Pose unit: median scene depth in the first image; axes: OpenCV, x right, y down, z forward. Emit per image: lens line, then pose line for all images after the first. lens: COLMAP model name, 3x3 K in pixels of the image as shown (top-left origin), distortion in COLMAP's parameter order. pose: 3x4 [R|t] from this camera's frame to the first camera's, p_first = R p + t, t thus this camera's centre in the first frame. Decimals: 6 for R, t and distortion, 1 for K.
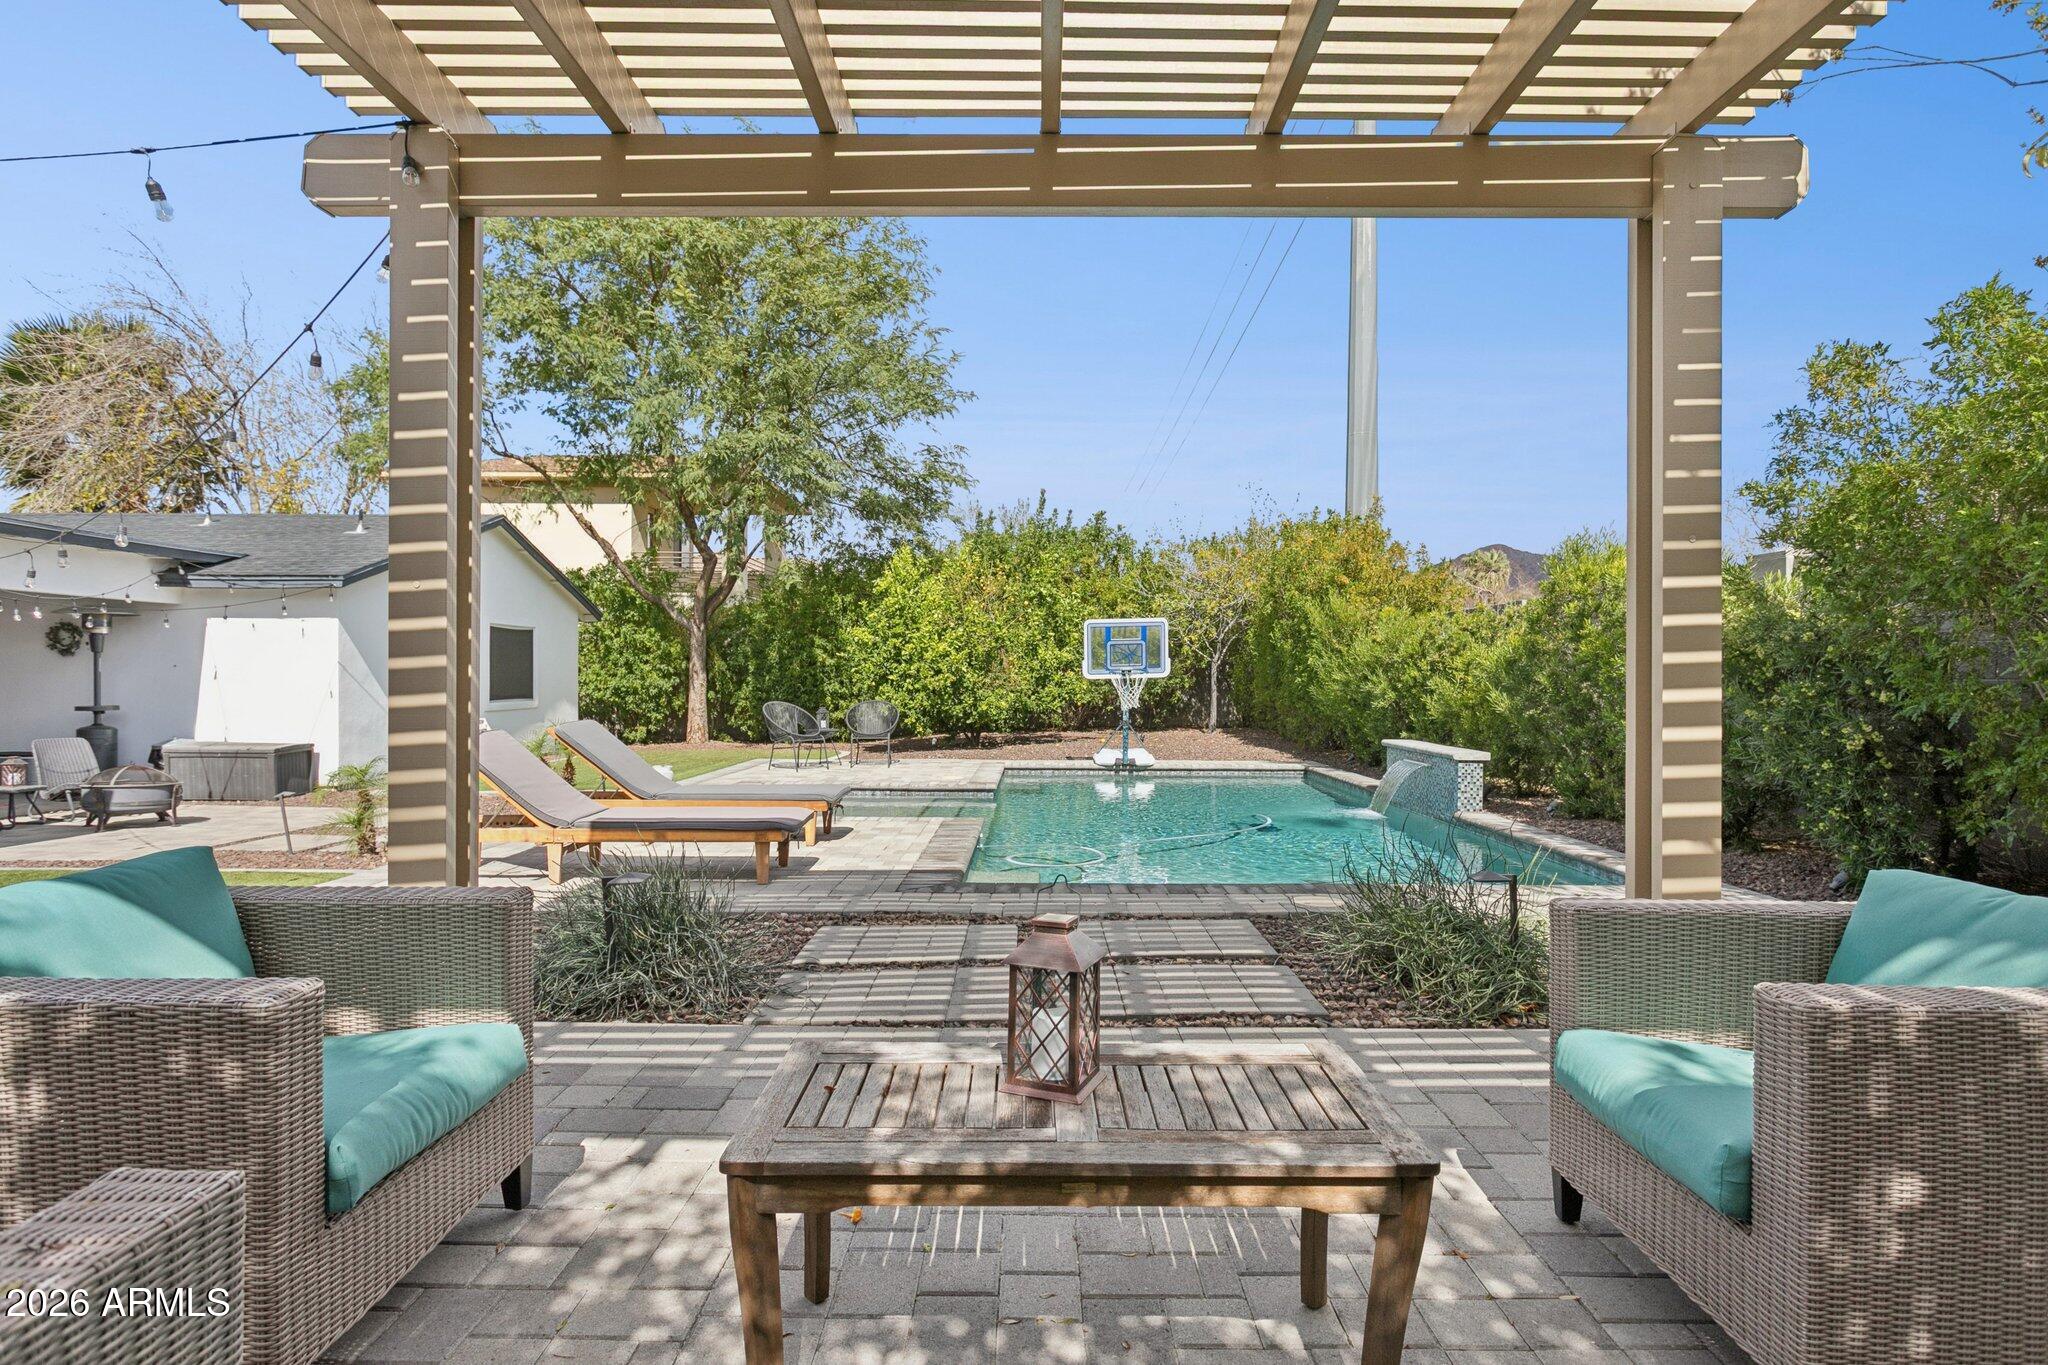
lens RADIAL K [[1100.8, 0, 1026.6], [0, 1100.8, 699.0], [0, 0, 1]] dist [-0.015919, 0.000992]
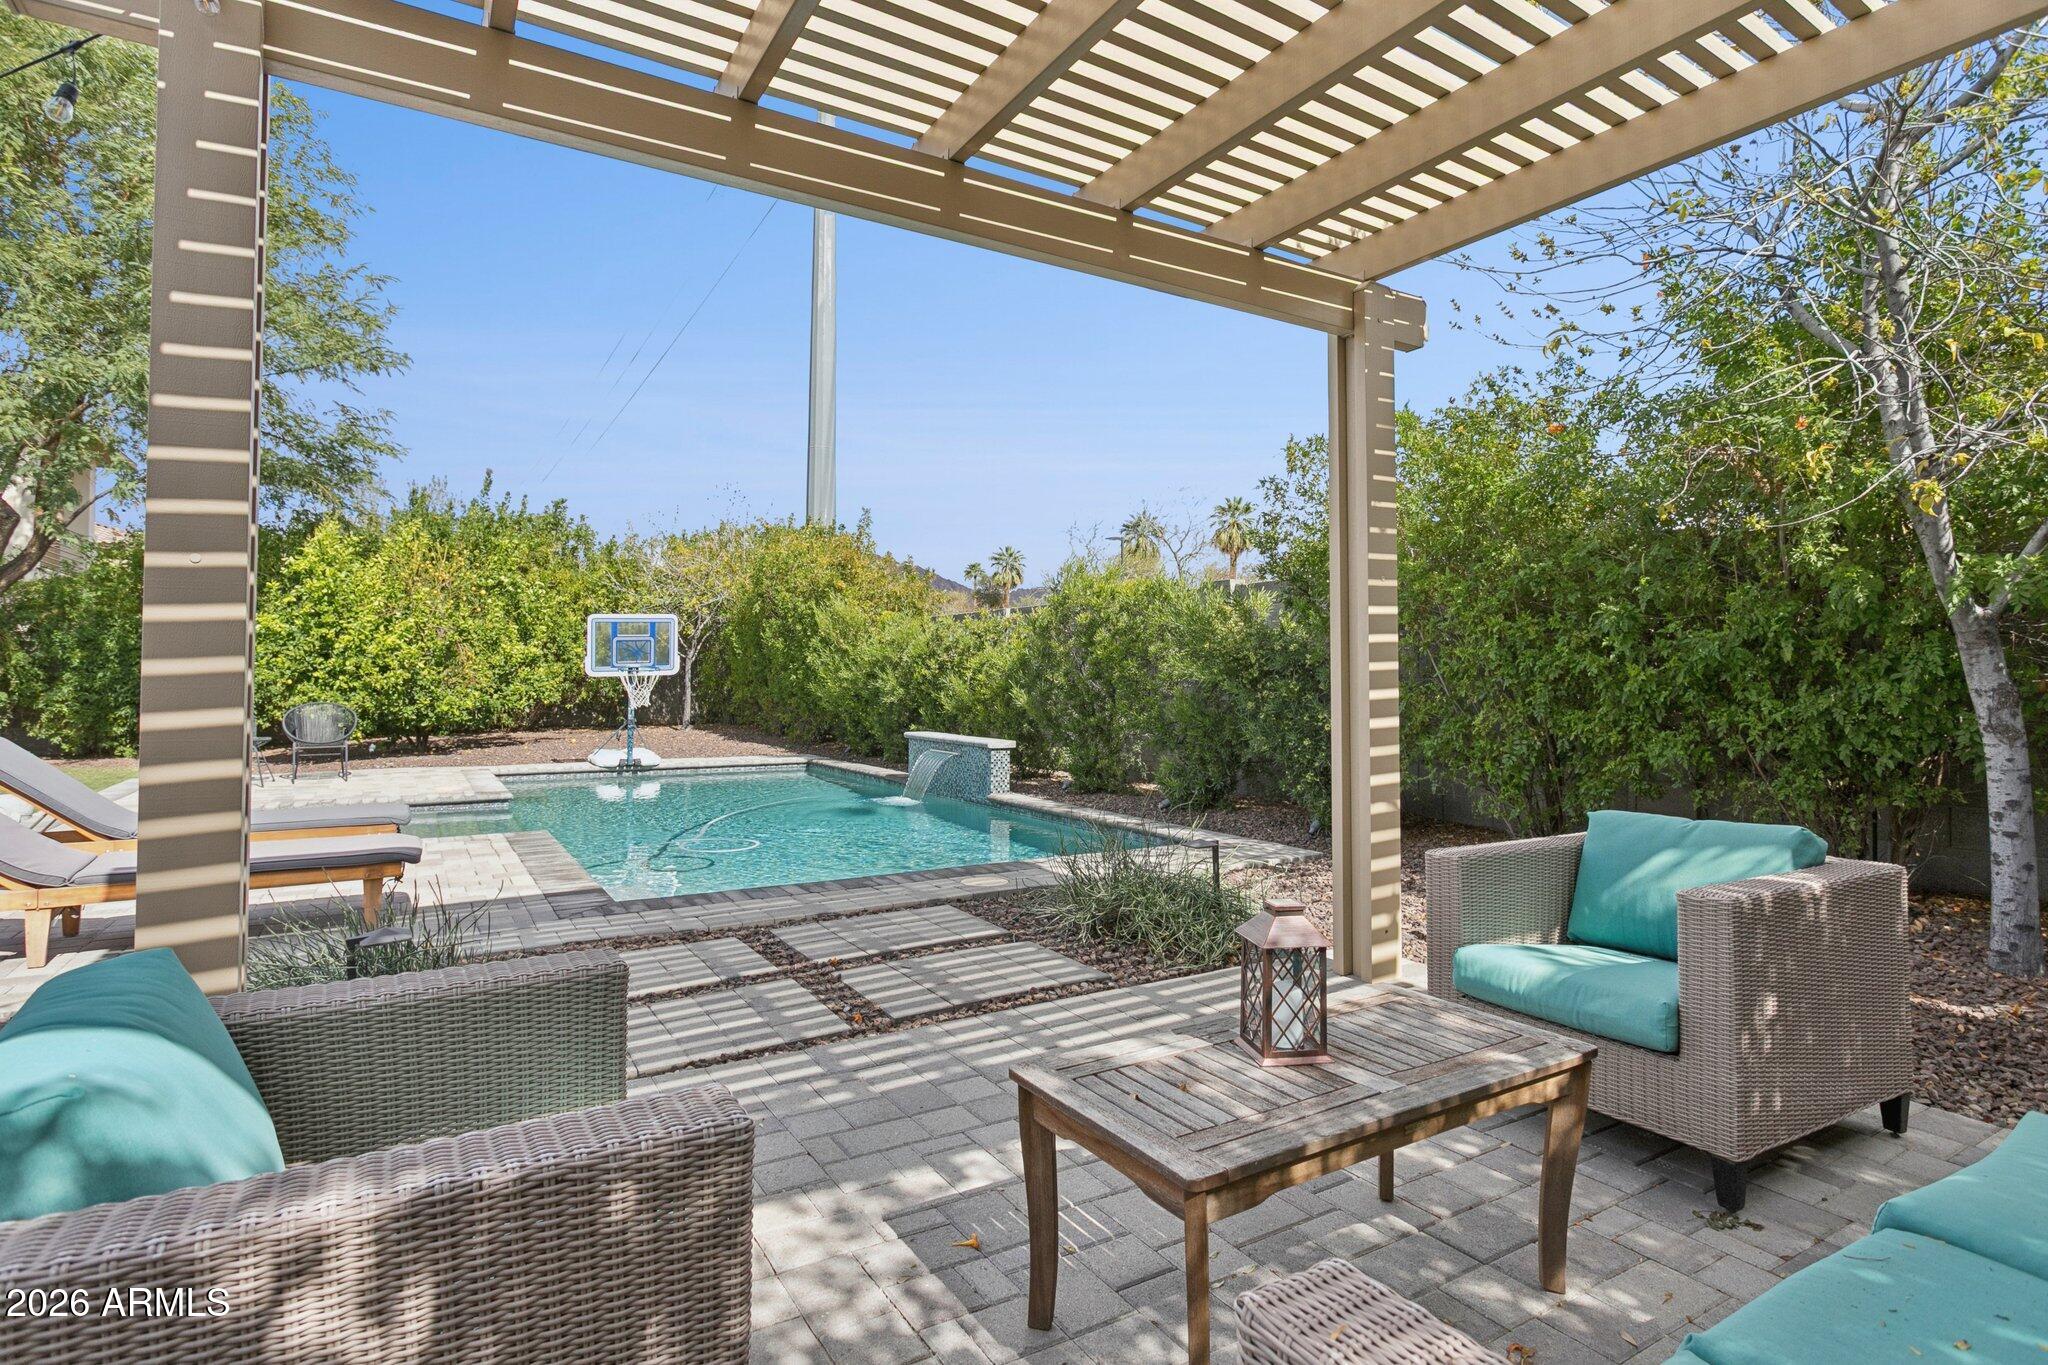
lens RADIAL K [[1058.7, 0, 1029.3], [0, 1058.7, 661.0], [0, 0, 1]] dist [-0.017656, 0.000531]
pose [[0.847733, 0.007088, 0.530377, -0.104301], [0.009027, 0.999573, -0.027786, -0.002784], [-0.530347, 0.028343, 0.847307, 0.028800]]
